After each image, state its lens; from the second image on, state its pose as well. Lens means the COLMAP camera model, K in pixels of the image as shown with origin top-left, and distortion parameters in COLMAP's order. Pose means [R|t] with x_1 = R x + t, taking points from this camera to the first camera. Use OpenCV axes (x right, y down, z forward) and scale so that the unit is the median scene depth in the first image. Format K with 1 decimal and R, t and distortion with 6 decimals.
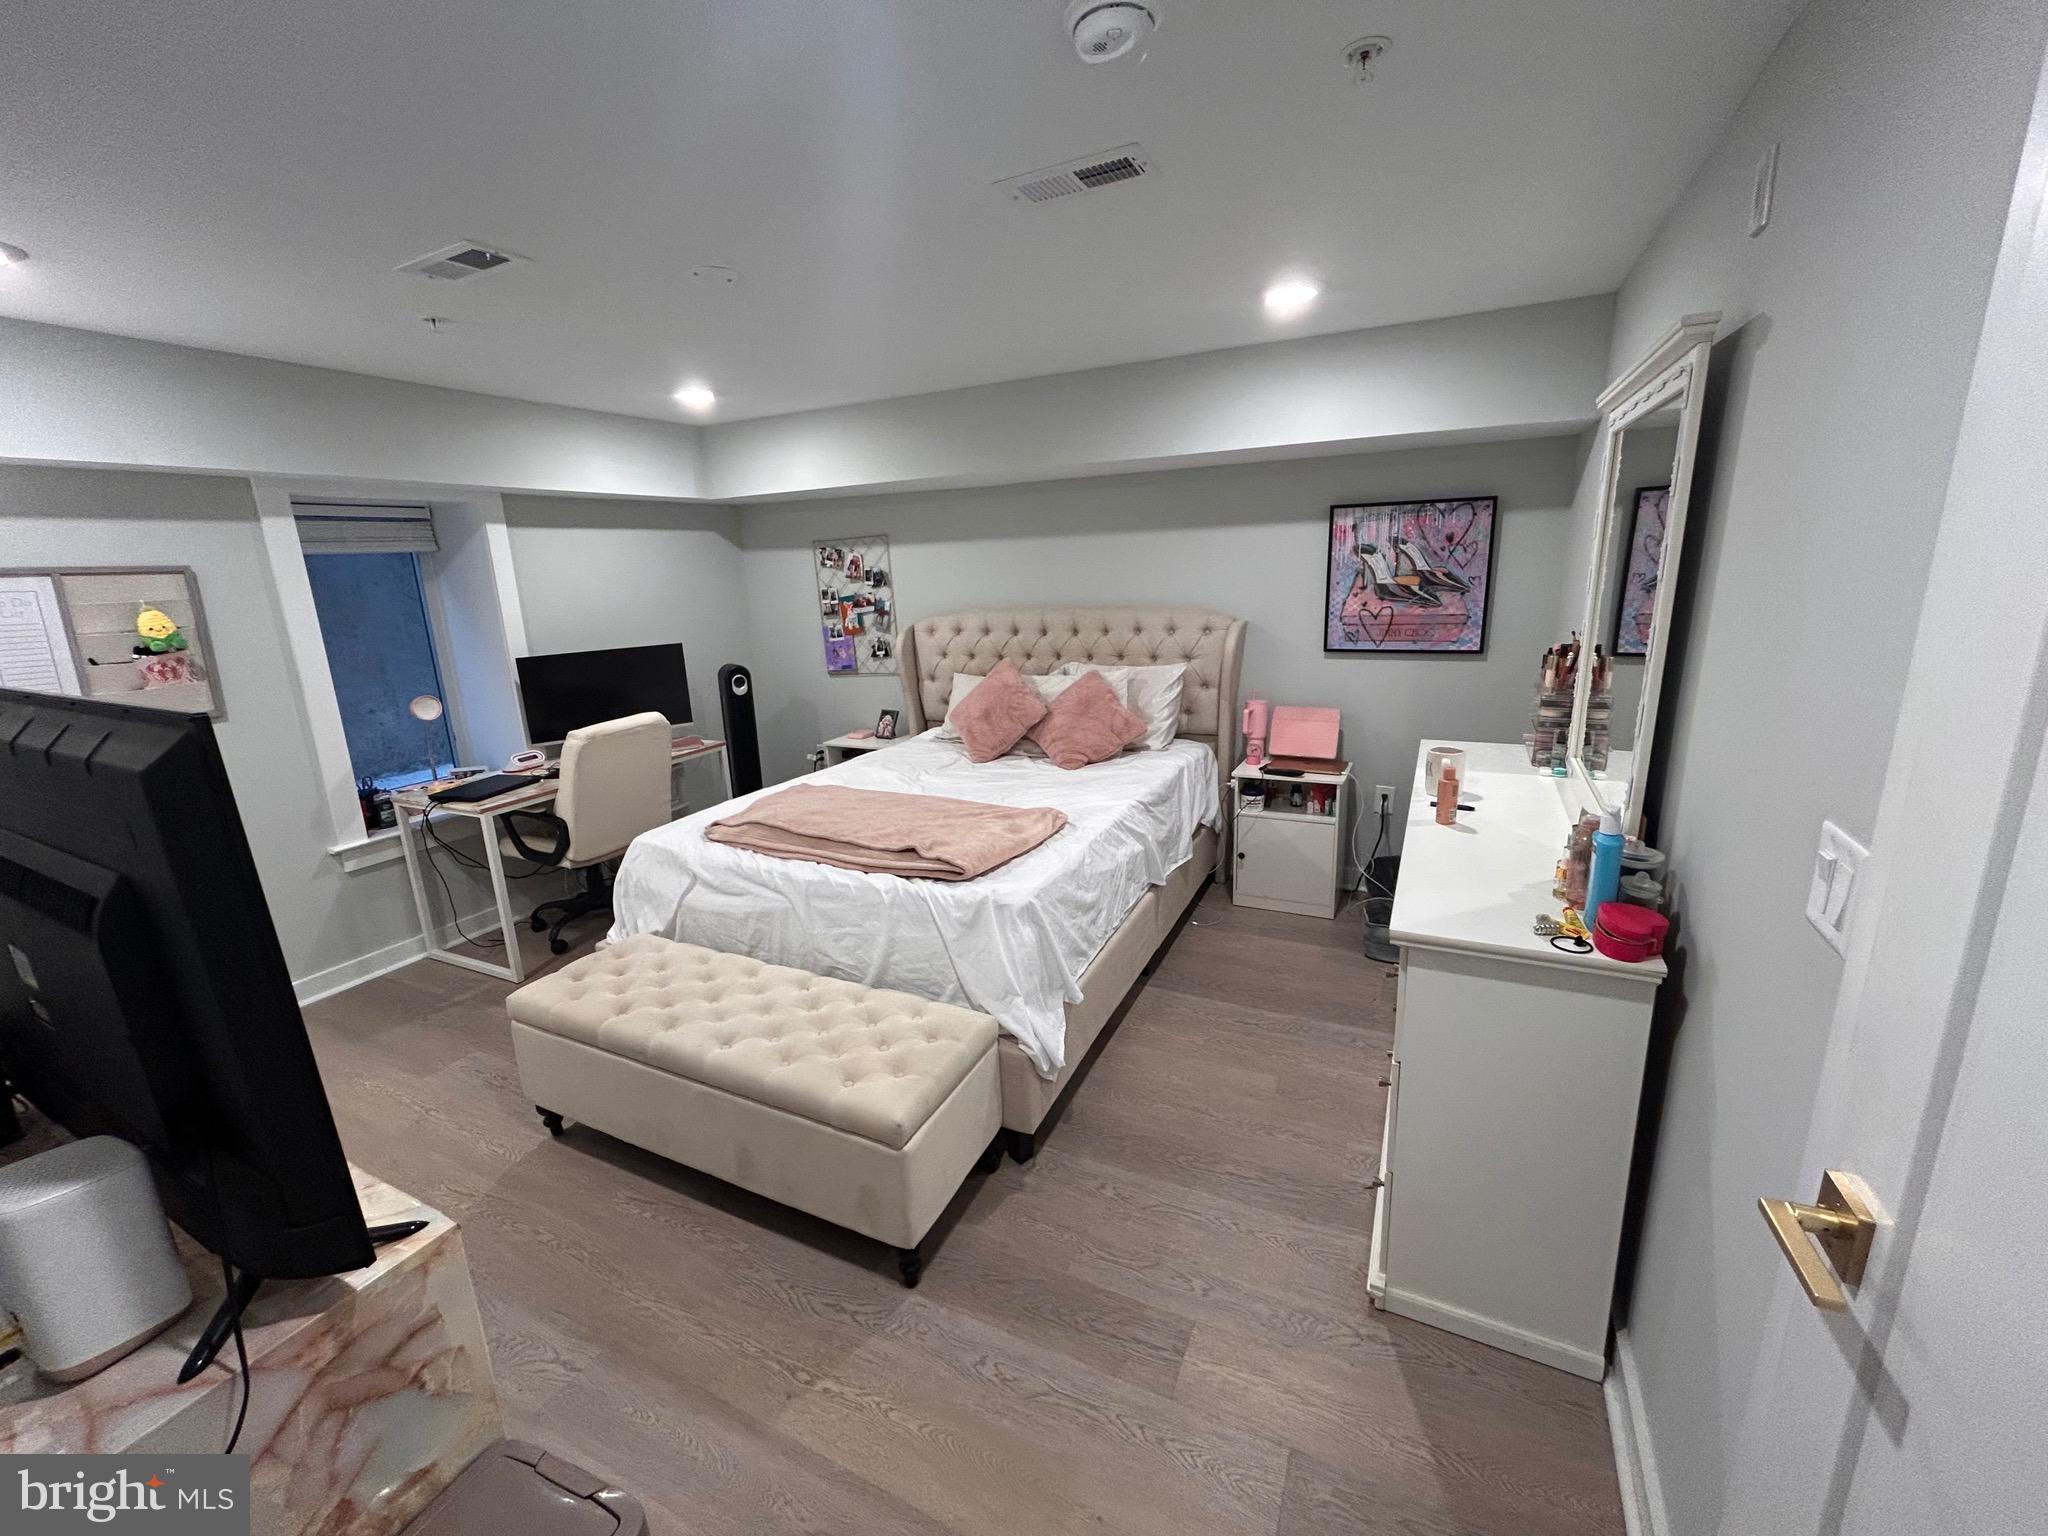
lens RADIAL K [[821.2, 0, 1018.9], [0, 821.2, 762.0], [0, 0, 1]] dist [-0.001662, -0.000557]
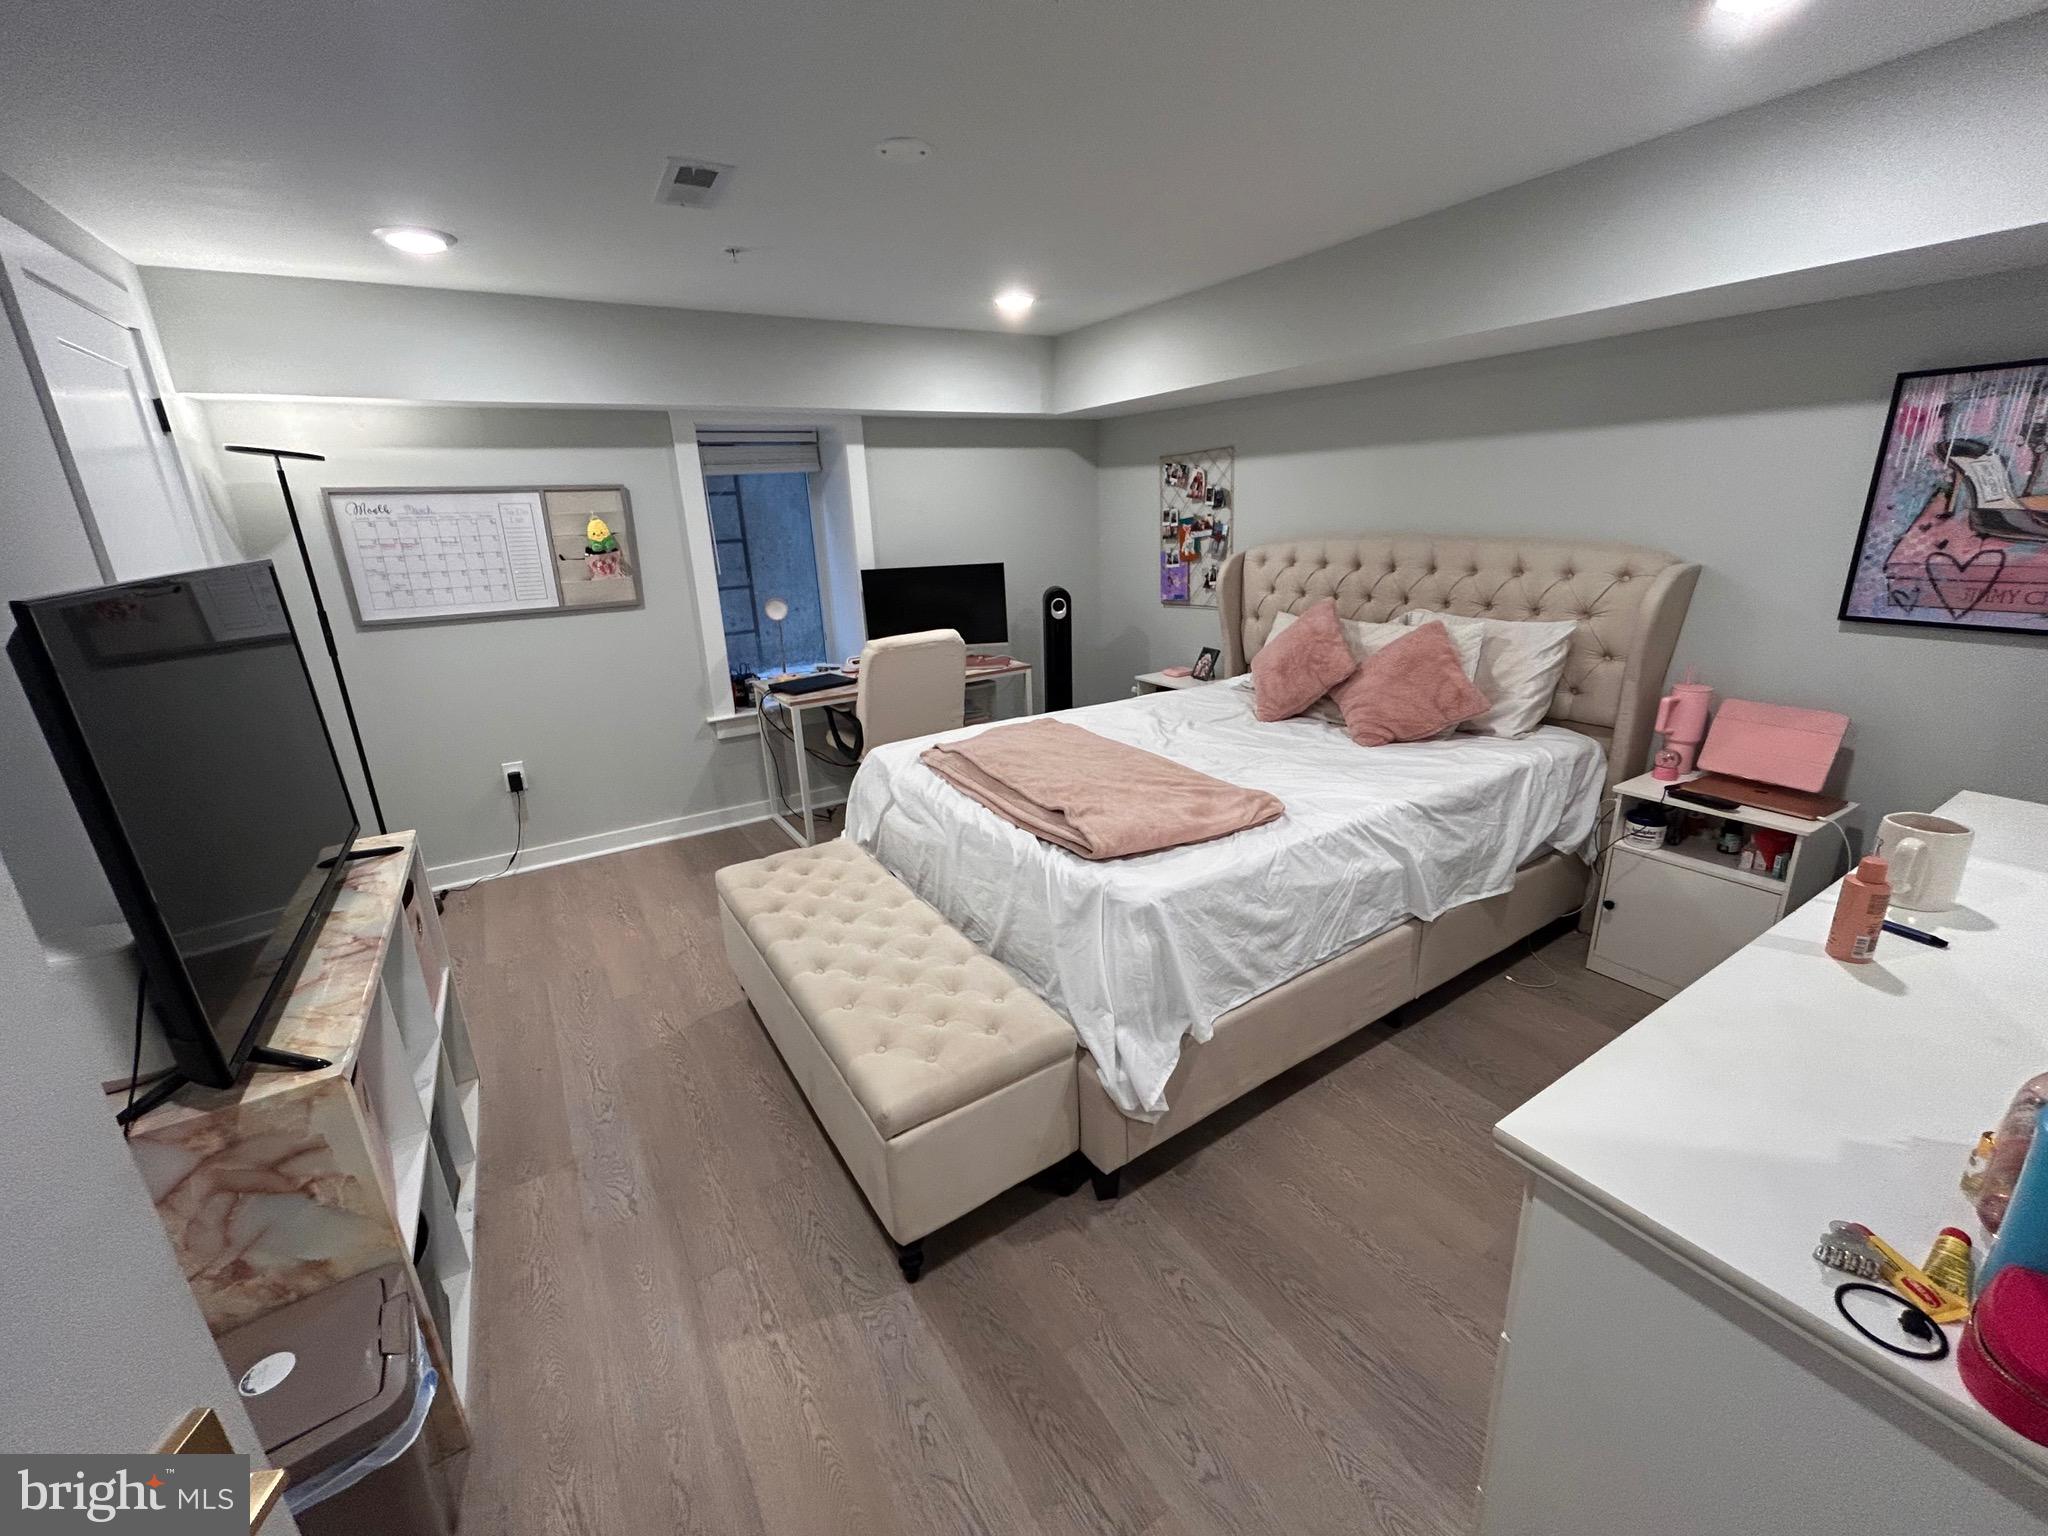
lens RADIAL K [[821.2, 0, 1029.9], [0, 821.2, 760.8], [0, 0, 1]] dist [-0.001662, -0.000557]
pose [[0.853033, 0.161681, -0.496179, 0.200744], [-0.118391, 0.985962, 0.117741, -0.034555], [0.508250, -0.041694, 0.860200, 0.175195]]
